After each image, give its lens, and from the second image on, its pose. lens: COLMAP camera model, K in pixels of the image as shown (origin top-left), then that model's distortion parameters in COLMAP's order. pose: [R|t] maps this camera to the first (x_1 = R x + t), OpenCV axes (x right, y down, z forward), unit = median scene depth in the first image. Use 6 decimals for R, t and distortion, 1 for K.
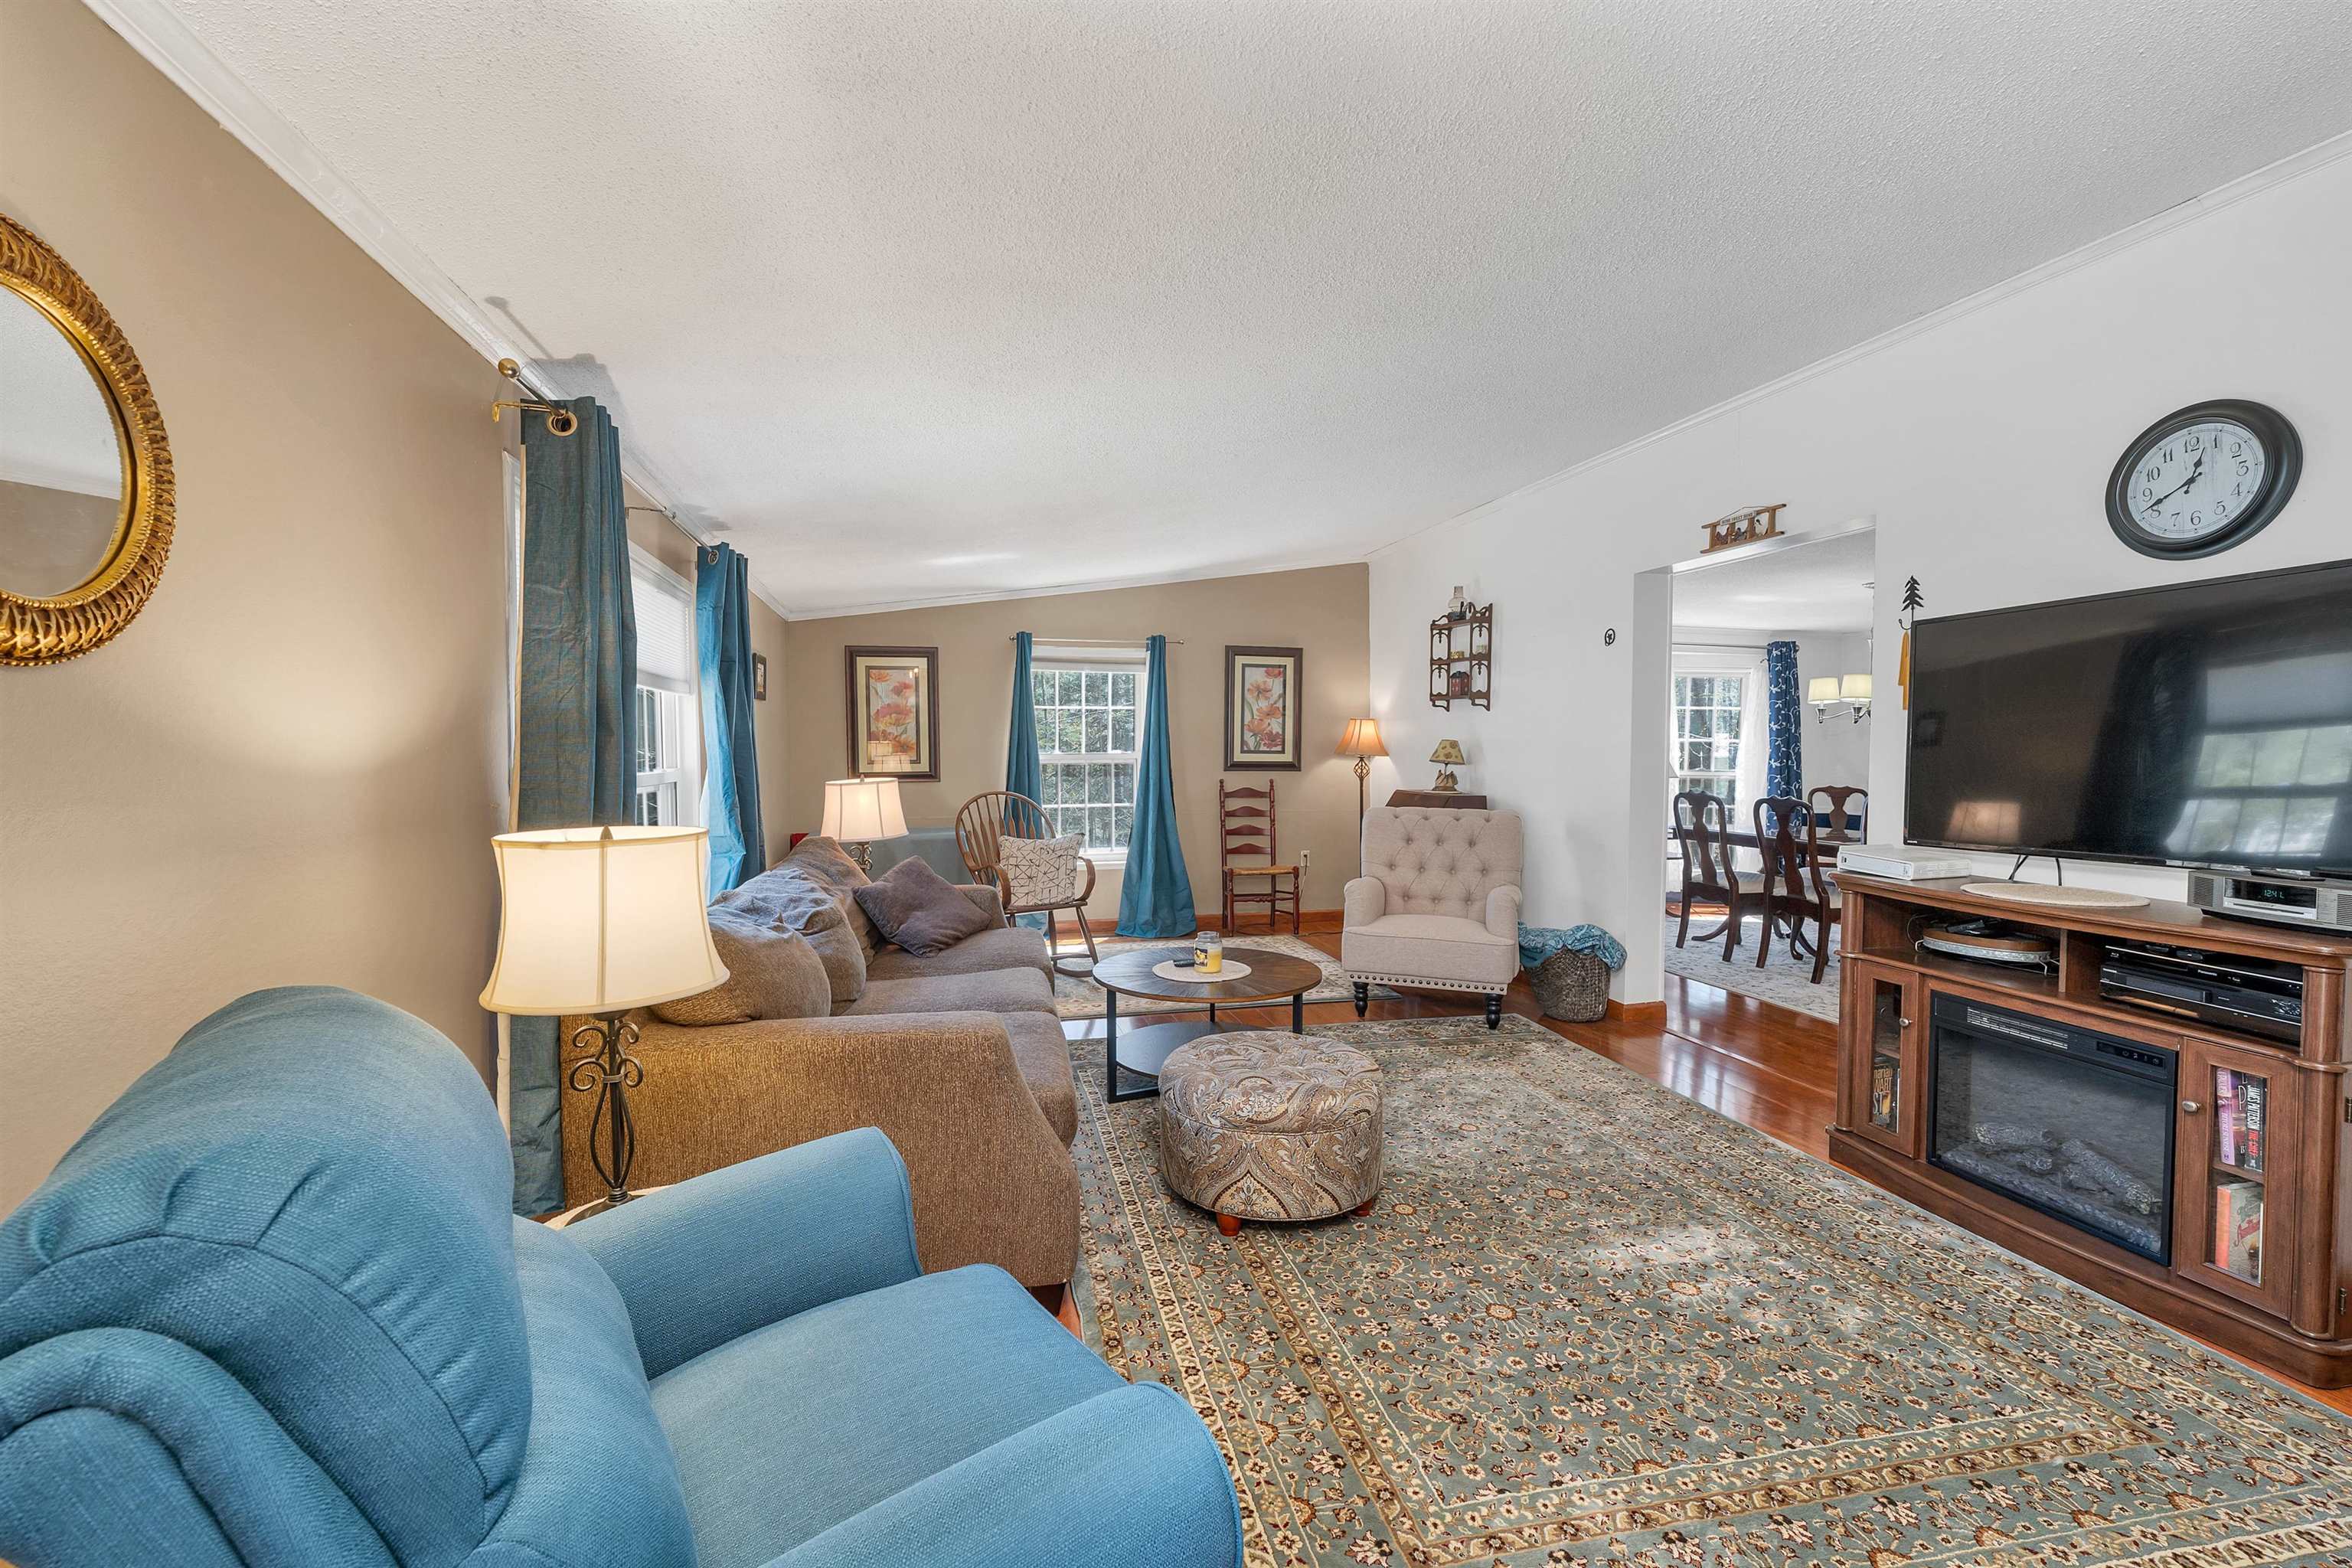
lens RADIAL K [[992.5, 0, 1176.3], [0, 992.5, 761.6], [0, 0, 1]] dist [0.004319, 0.000103]
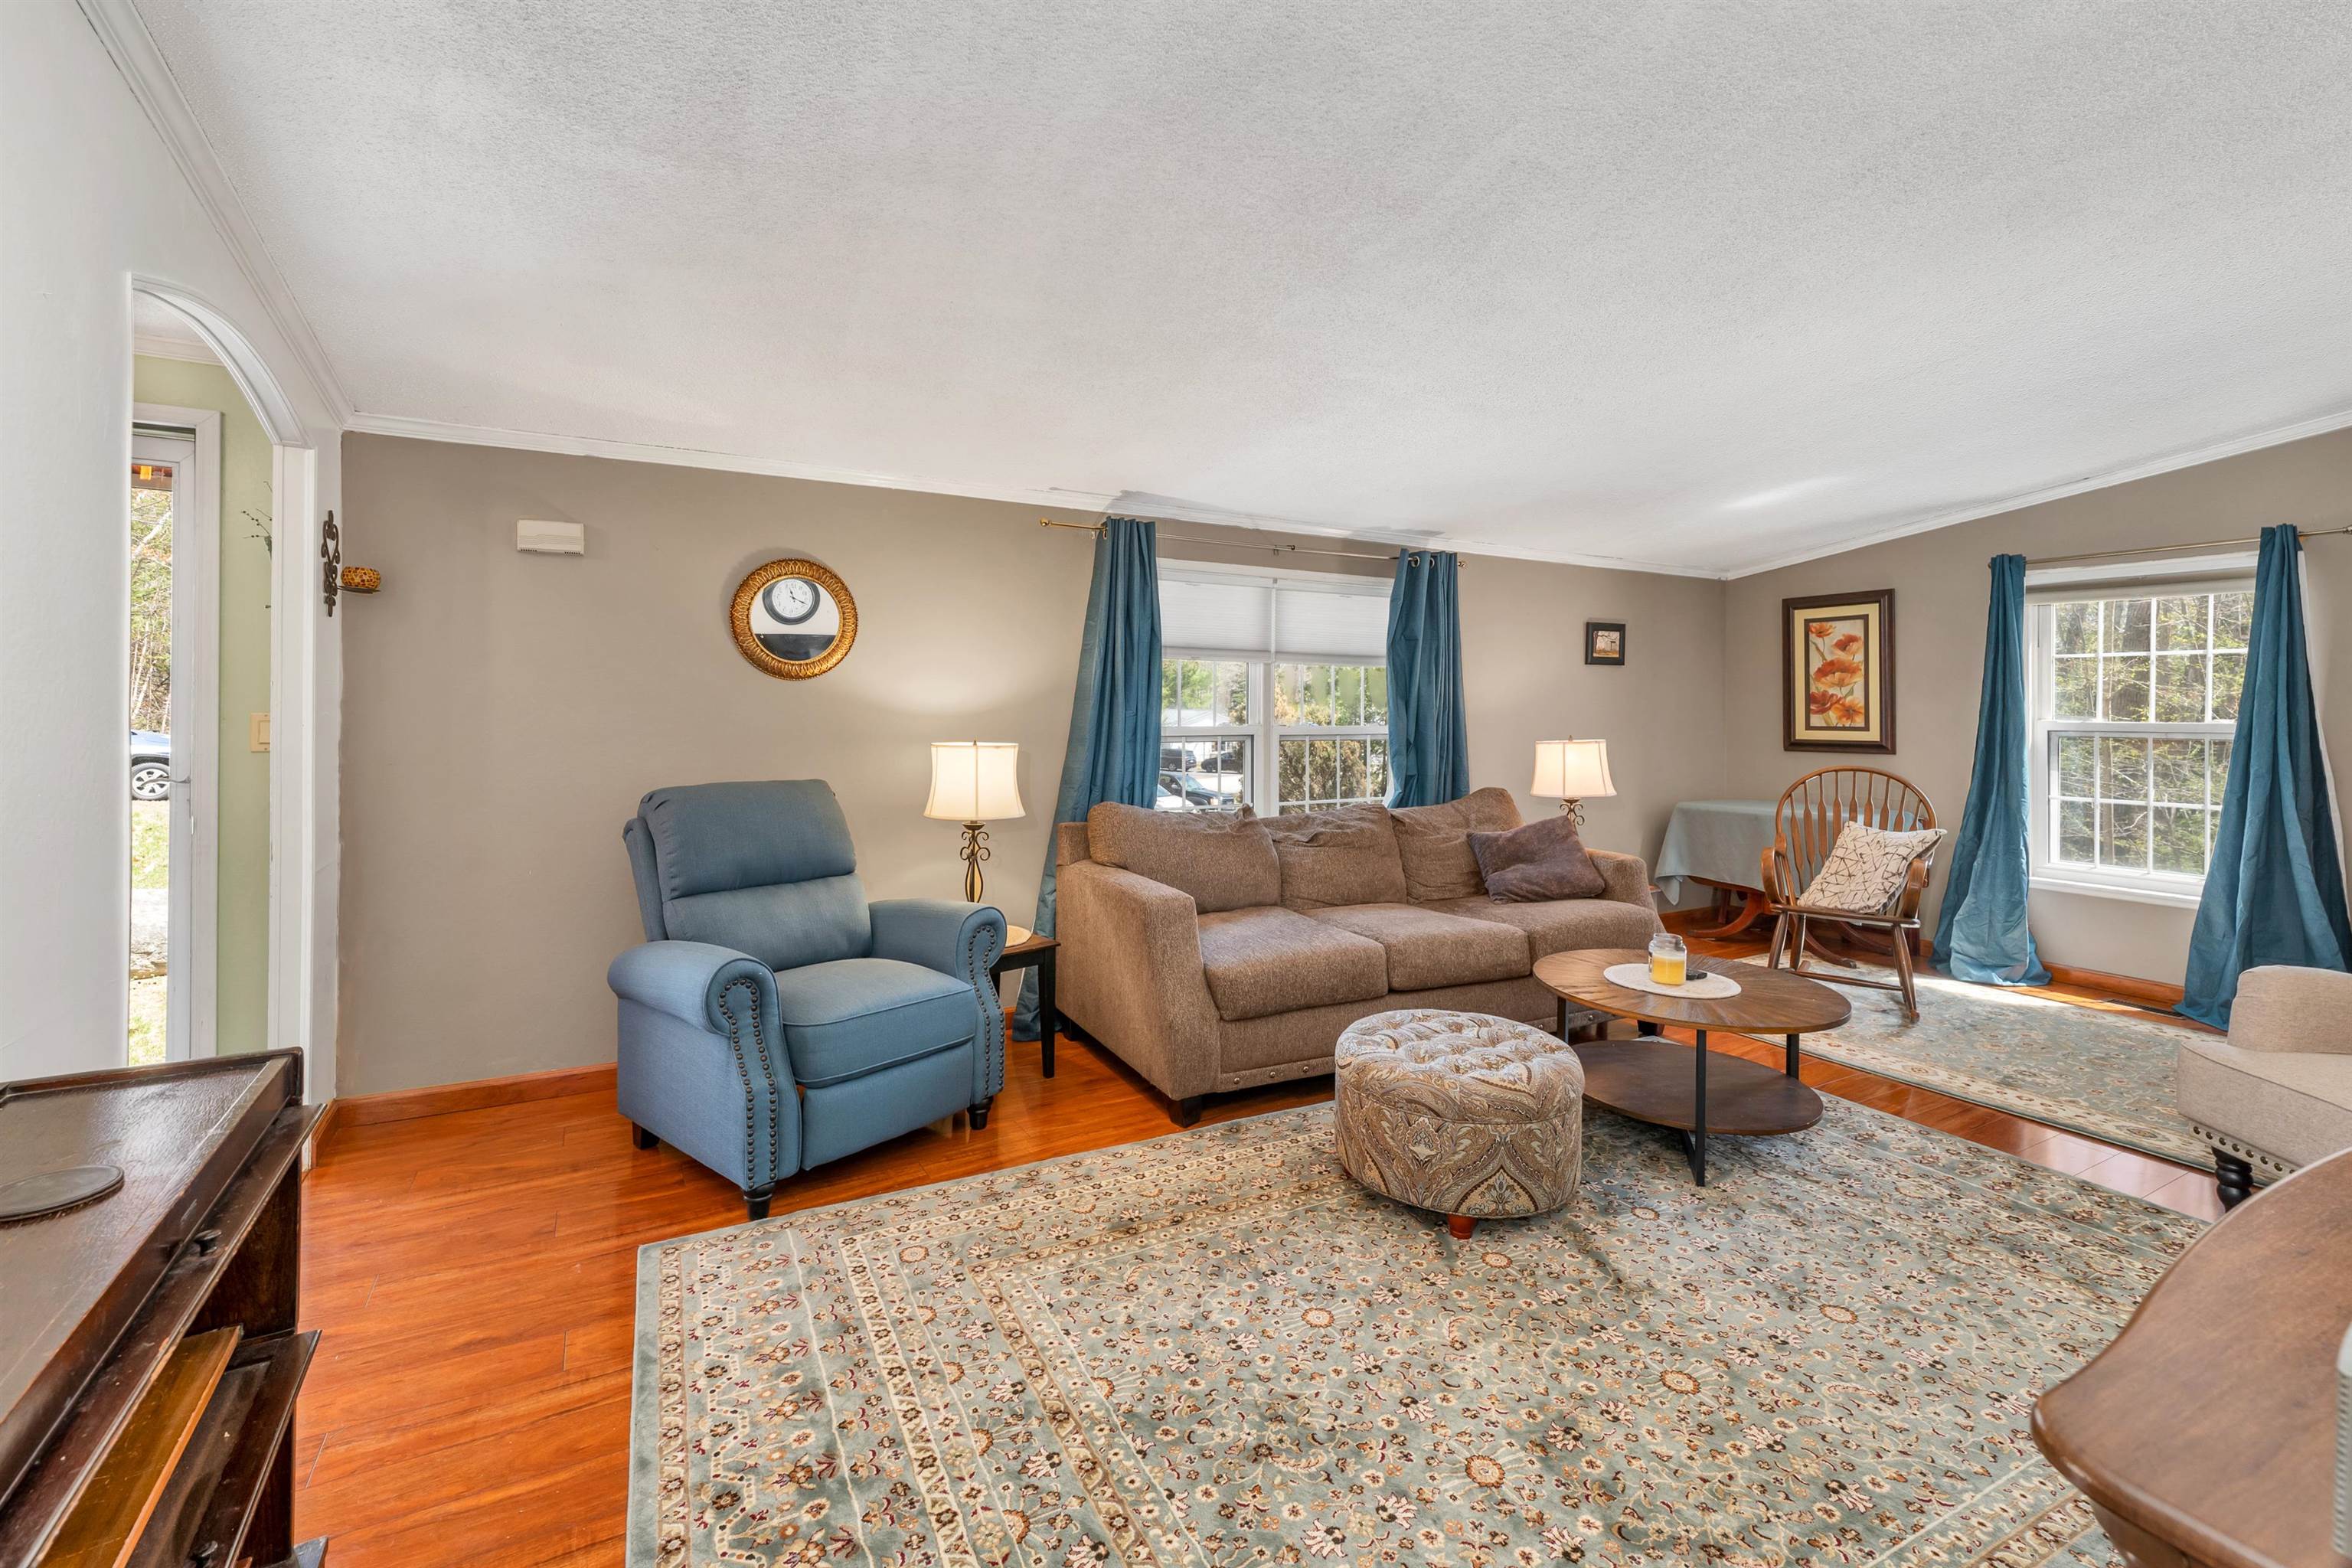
lens RADIAL K [[1044.7, 0, 1176.9], [0, 1044.7, 710.8], [0, 0, 1]] dist [-0.000923, -0.000048]
pose [[0.244167, 0.007144, -0.969707, 0.416950], [-0.022124, 0.999754, 0.001795, -0.003578], [0.969481, 0.021016, 0.244265, 0.210574]]
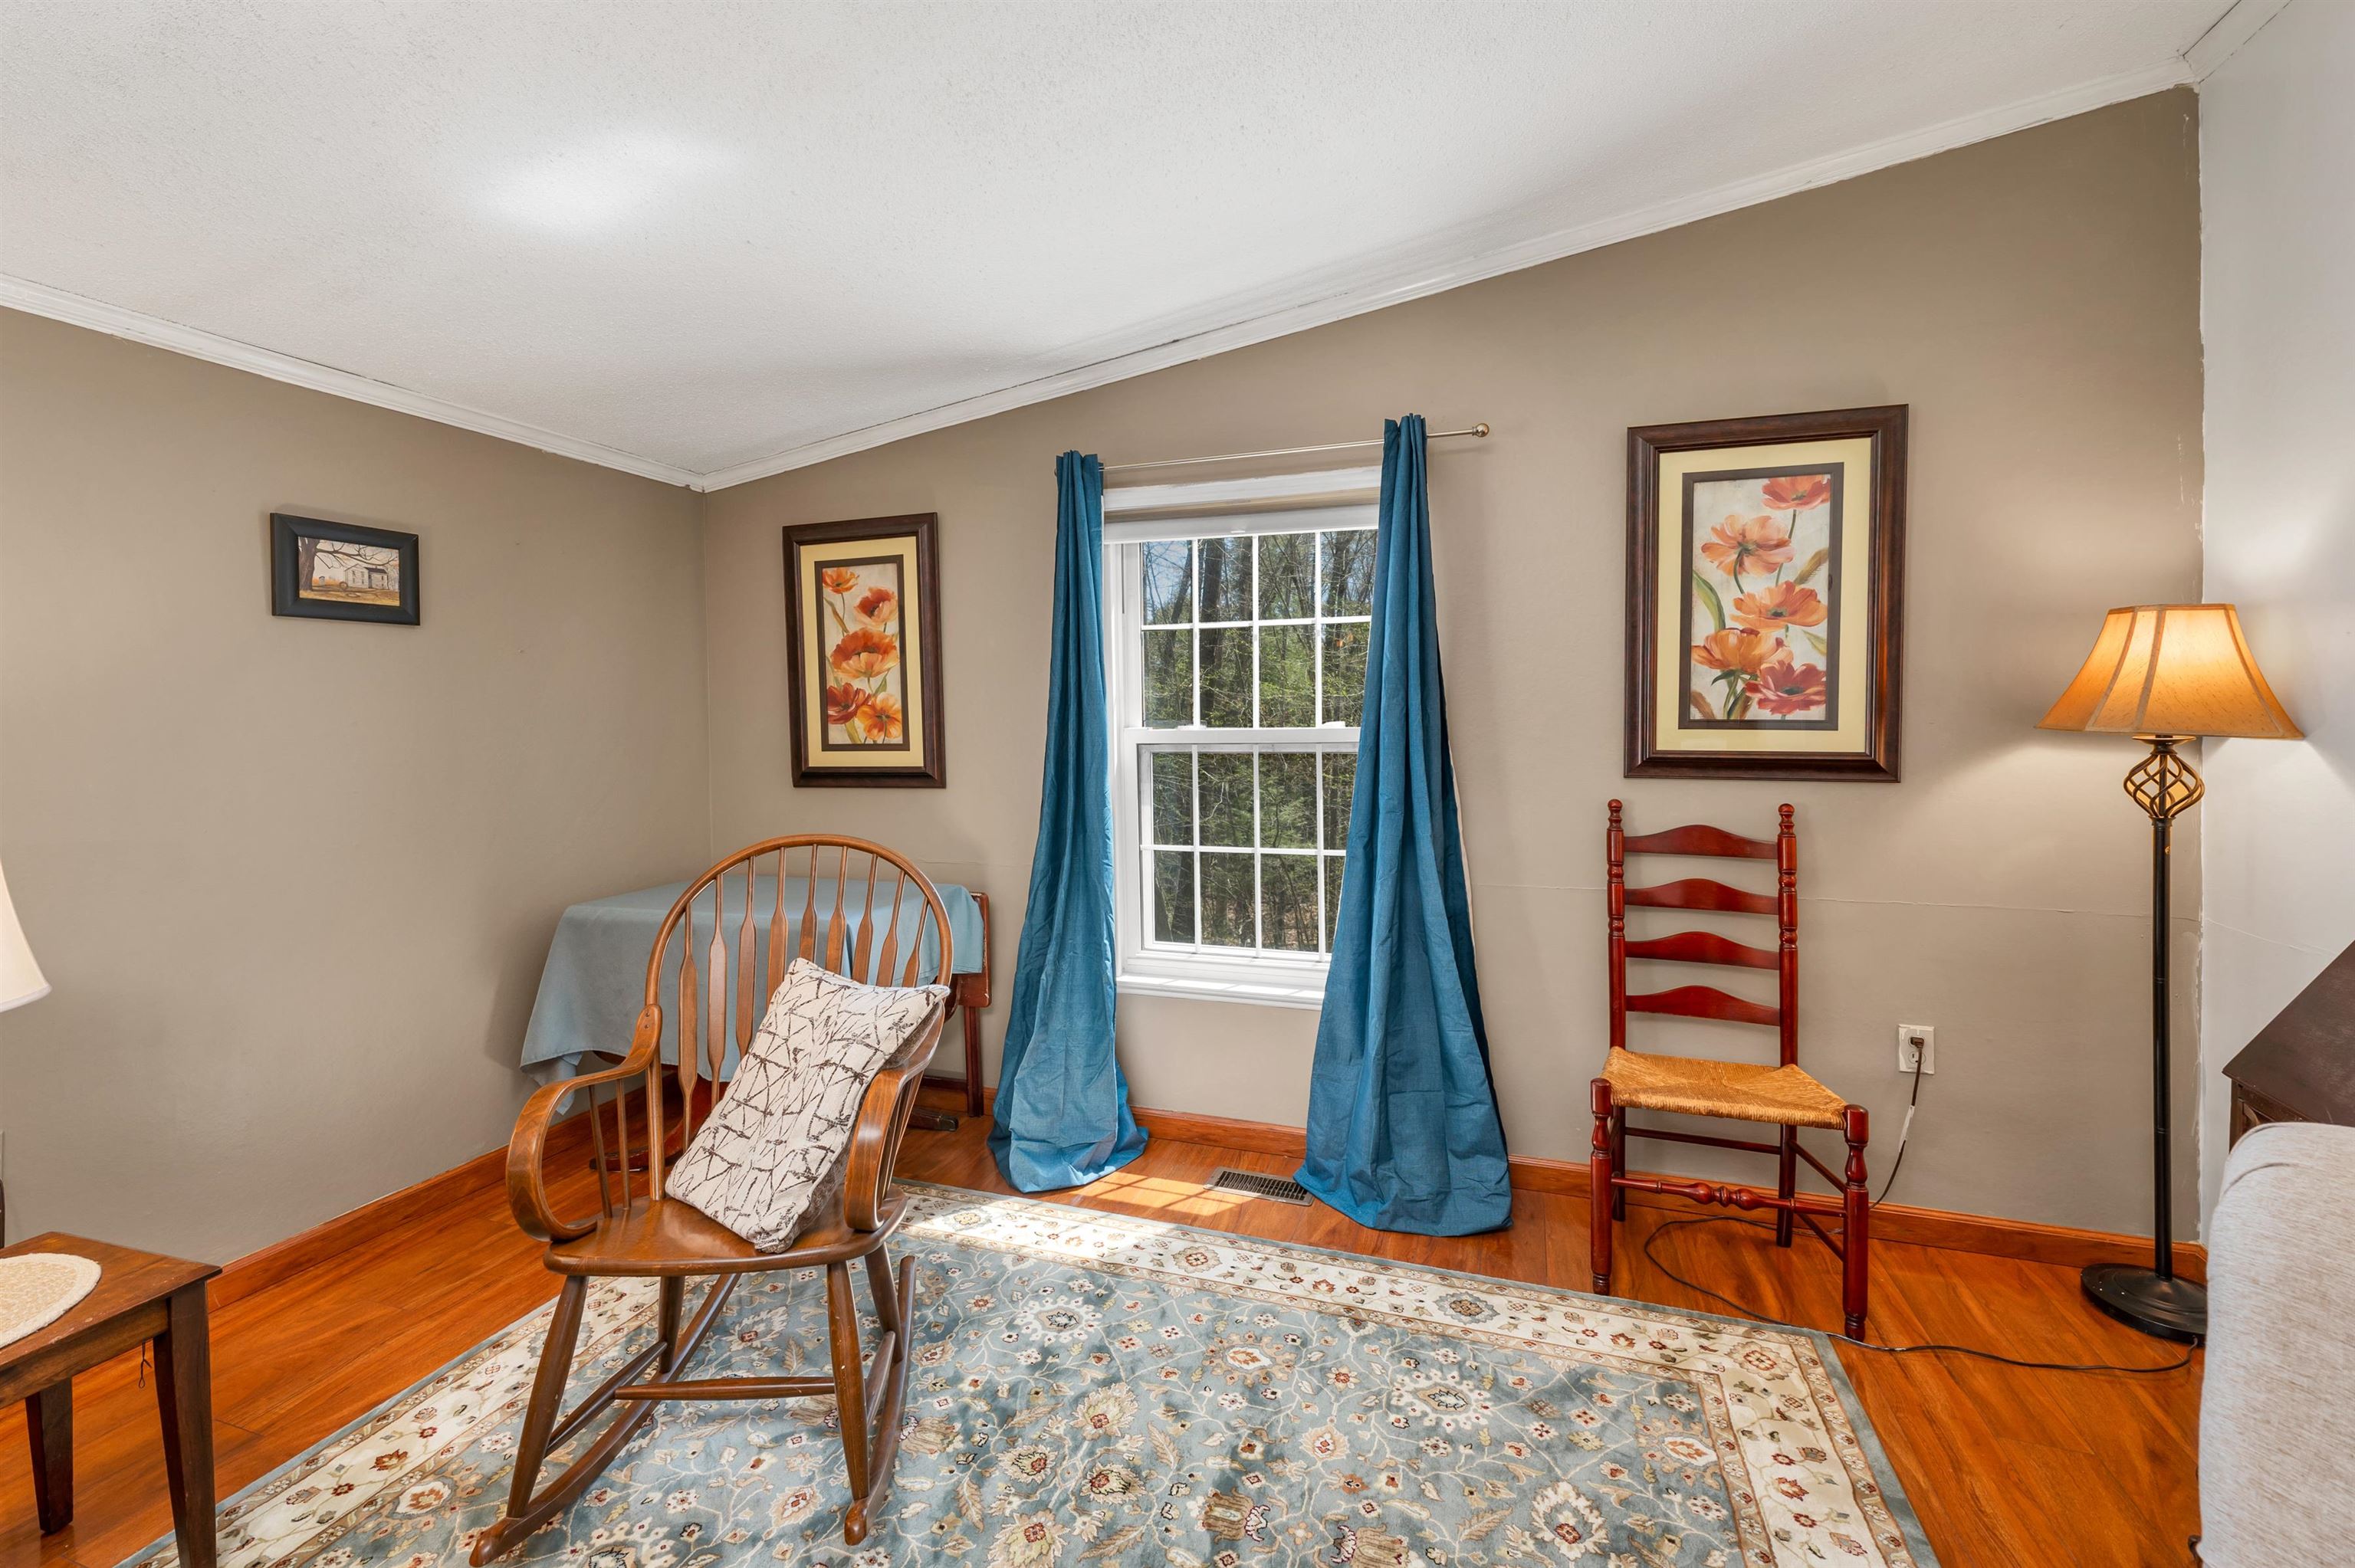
lens RADIAL K [[977.5, 0, 1165.7], [0, 977.5, 730.0], [0, 0, 1]] dist [0.004327, 0.000419]
pose [[0.815857, 0.000936, -0.578252, 0.121355], [0.000068, 0.999999, 0.001714, -0.008560], [0.578253, -0.001438, 0.815856, 0.629838]]
